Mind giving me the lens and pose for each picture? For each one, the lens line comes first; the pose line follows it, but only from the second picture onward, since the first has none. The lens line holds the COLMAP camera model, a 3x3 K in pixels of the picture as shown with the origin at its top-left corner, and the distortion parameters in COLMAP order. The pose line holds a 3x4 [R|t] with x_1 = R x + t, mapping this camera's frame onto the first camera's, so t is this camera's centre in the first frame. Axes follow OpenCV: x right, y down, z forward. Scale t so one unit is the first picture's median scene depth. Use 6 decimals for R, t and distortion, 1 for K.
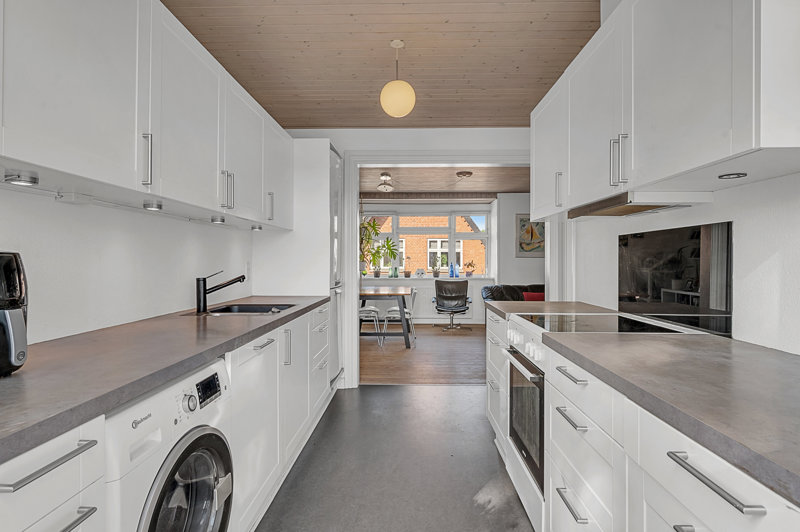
lens RADIAL K [[390.6, 0, 399.9], [0, 390.6, 260.5], [0, 0, 1]] dist [-0.000615, -0.000117]
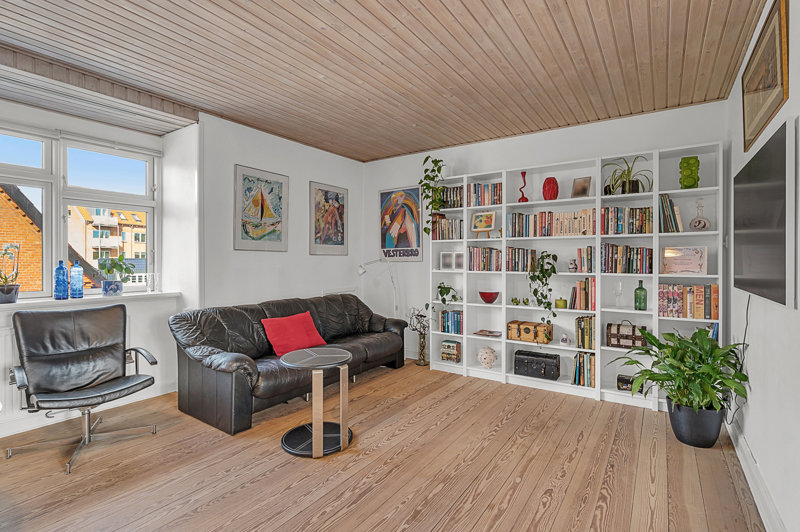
lens RADIAL K [[390.6, 0, 399.9], [0, 390.6, 260.5], [0, 0, 1]] dist [-0.000615, -0.000117]
pose [[0.541985, 0.001889, 0.840386, -0.011467], [-0.002025, 0.999998, -0.000942, 0.005076], [-0.840386, -0.001191, 0.541987, 0.547733]]
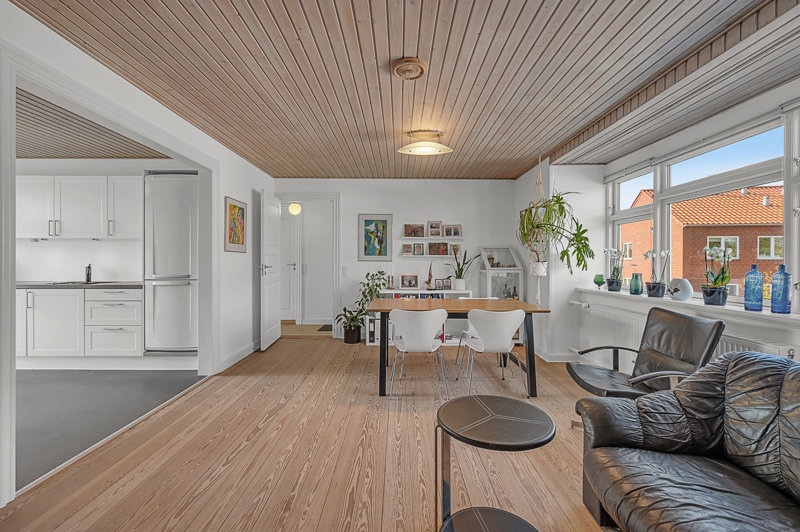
lens RADIAL K [[344.0, 0, 403.2], [0, 344.0, 262.2], [0, 0, 1]] dist [-0.000078, 0.000100]
pose [[0.033613, 0.004177, -0.999426, 0.441762], [-0.005434, 0.999977, 0.003996, 0.003757], [0.999420, 0.005297, 0.033635, 0.745548]]
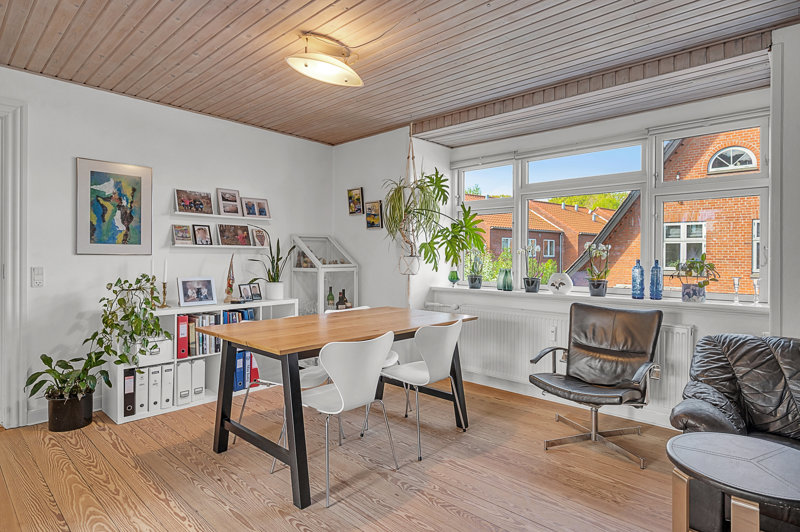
lens RADIAL K [[435.3, 0, 401.0], [0, 435.3, 256.7], [0, 0, 1]] dist [0.000984, 0.000064]
pose [[0.752913, 0.006492, -0.658088, 0.255247], [-0.007629, 0.999970, 0.001137, 0.003785], [0.658076, 0.004164, 0.752940, 0.560078]]
